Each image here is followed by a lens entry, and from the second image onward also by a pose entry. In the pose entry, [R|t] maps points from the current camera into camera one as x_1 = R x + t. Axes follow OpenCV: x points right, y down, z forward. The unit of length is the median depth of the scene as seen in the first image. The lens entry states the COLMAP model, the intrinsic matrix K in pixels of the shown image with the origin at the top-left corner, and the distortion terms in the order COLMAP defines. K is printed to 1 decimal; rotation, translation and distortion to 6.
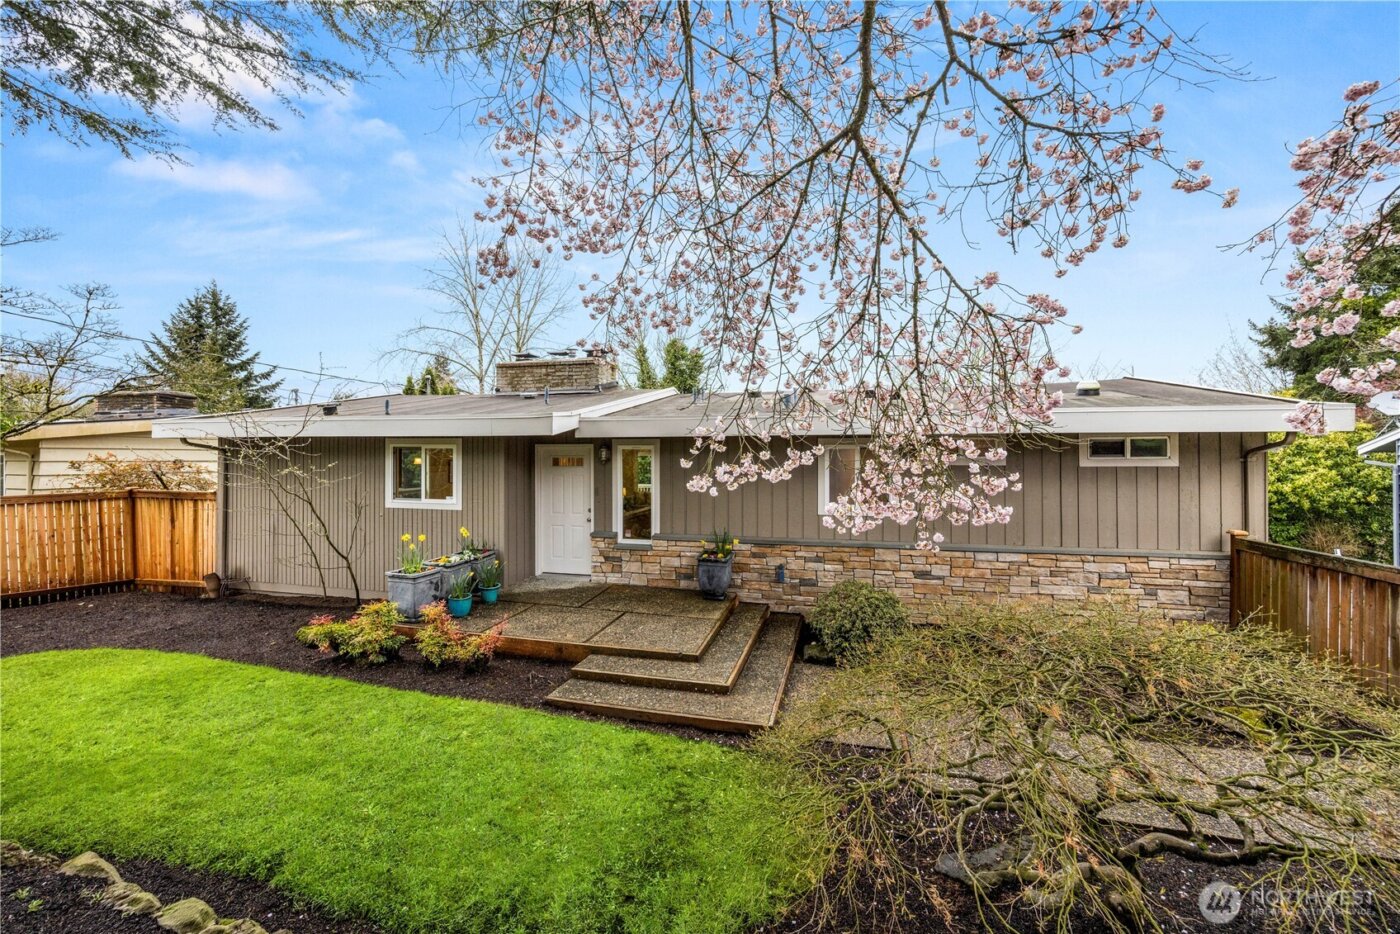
lens RADIAL K [[558.1, 0, 706.3], [0, 558.1, 447.5], [0, 0, 1]] dist [0.001909, 0.000315]
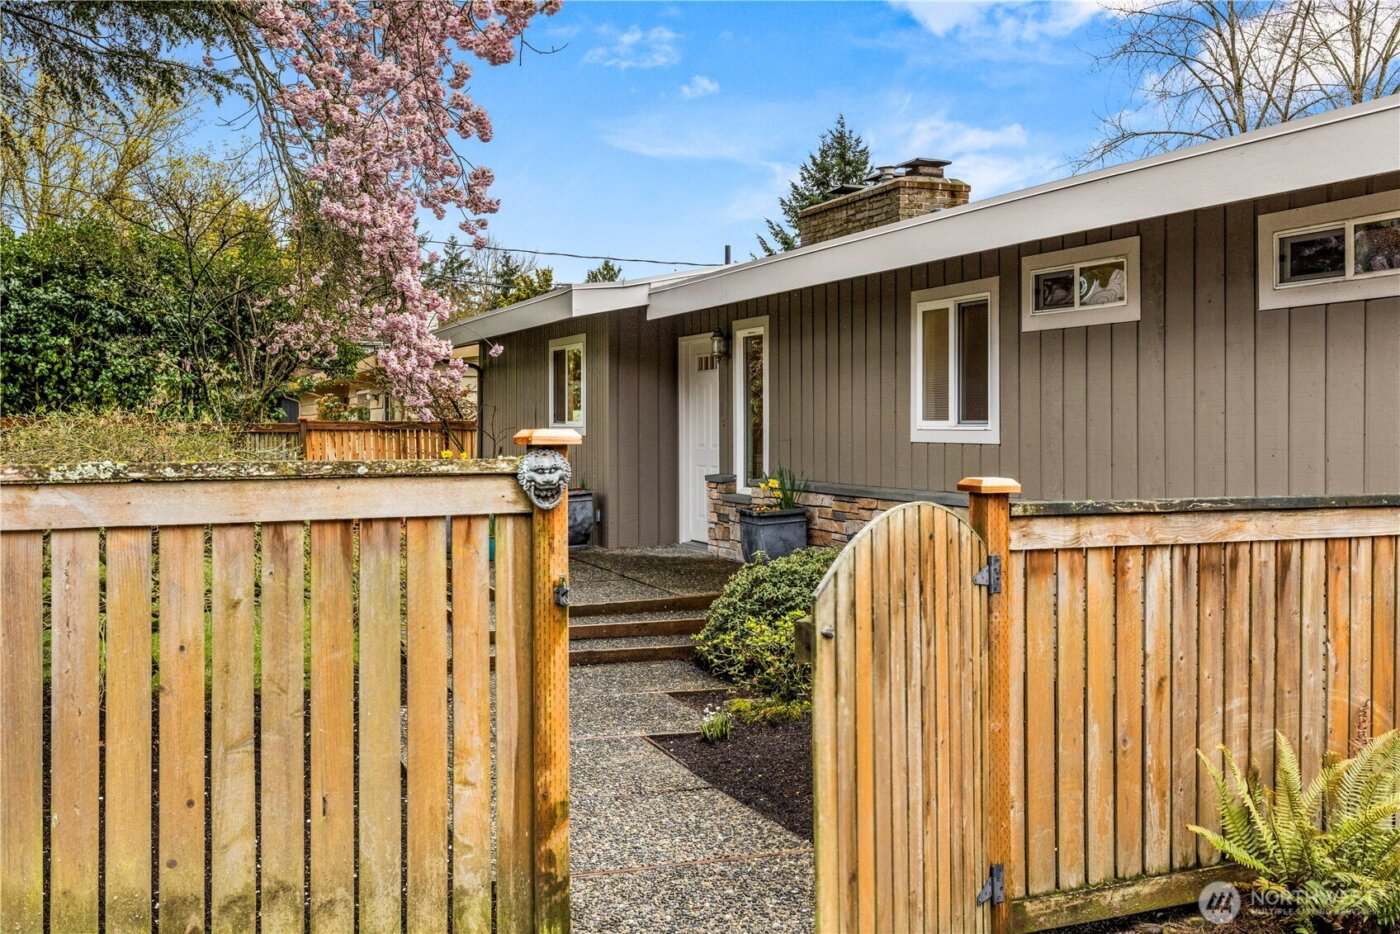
lens RADIAL K [[1359.8, 0, 700.0], [0, 1359.8, 467.0], [0, 0, 1]] dist [-0.049468, -0.001472]
pose [[0.598823, 0.022600, -0.800563, 1.084343], [0.011215, 0.999267, 0.036598, 0.095813], [0.800803, -0.030894, 0.598130, 0.099388]]
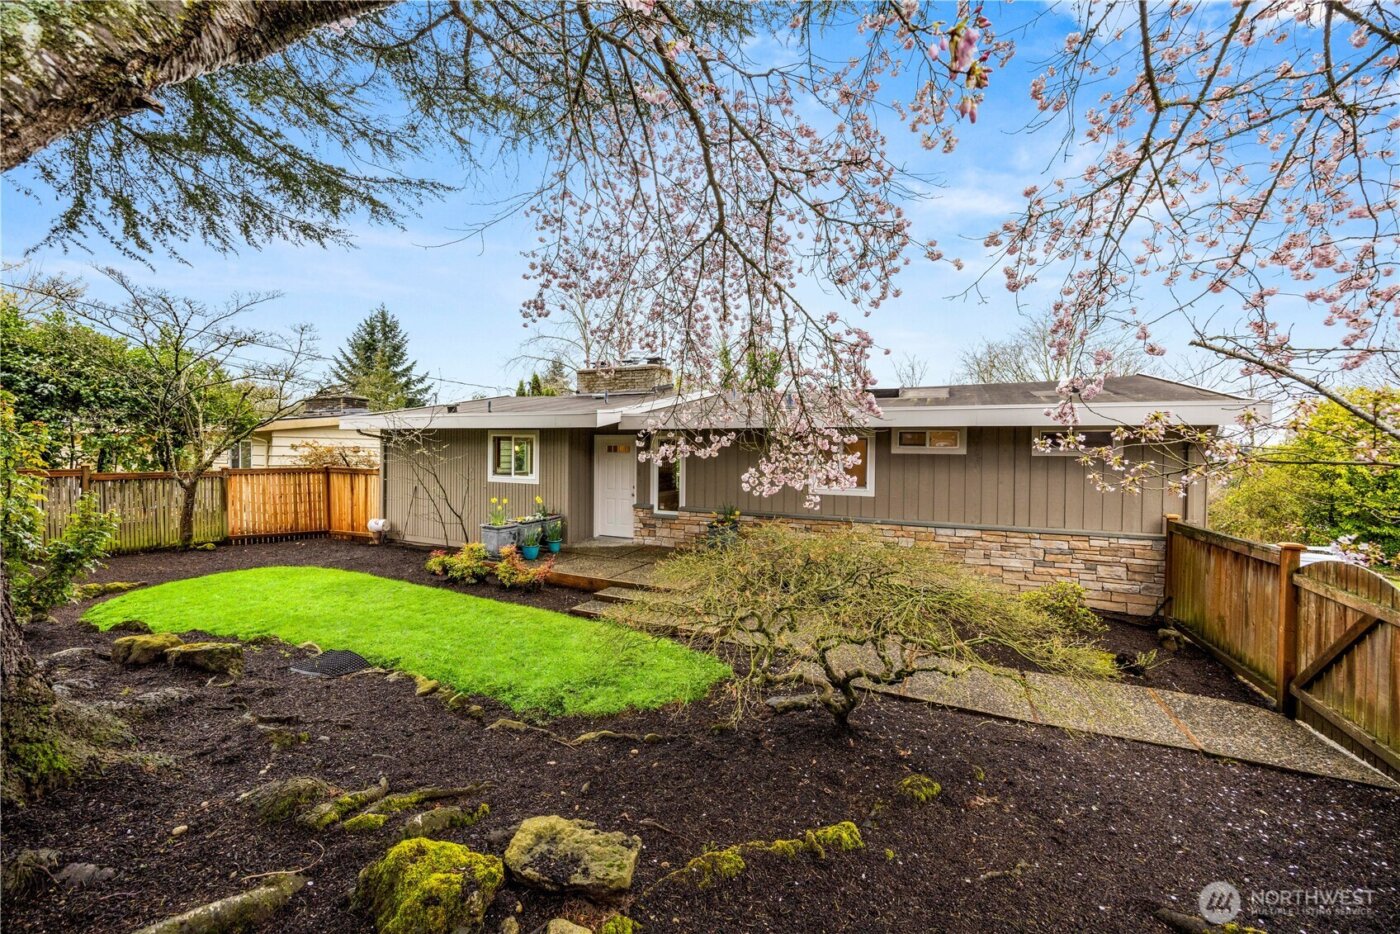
lens RADIAL K [[536.9, 0, 702.0], [0, 536.9, 454.4], [0, 0, 1]] dist [-0.000250, 0.000041]
pose [[0.982054, 0.012247, -0.188204, 0.191922], [-0.008378, 0.999737, 0.021336, 0.011772], [0.188416, -0.019376, 0.981898, -0.185423]]
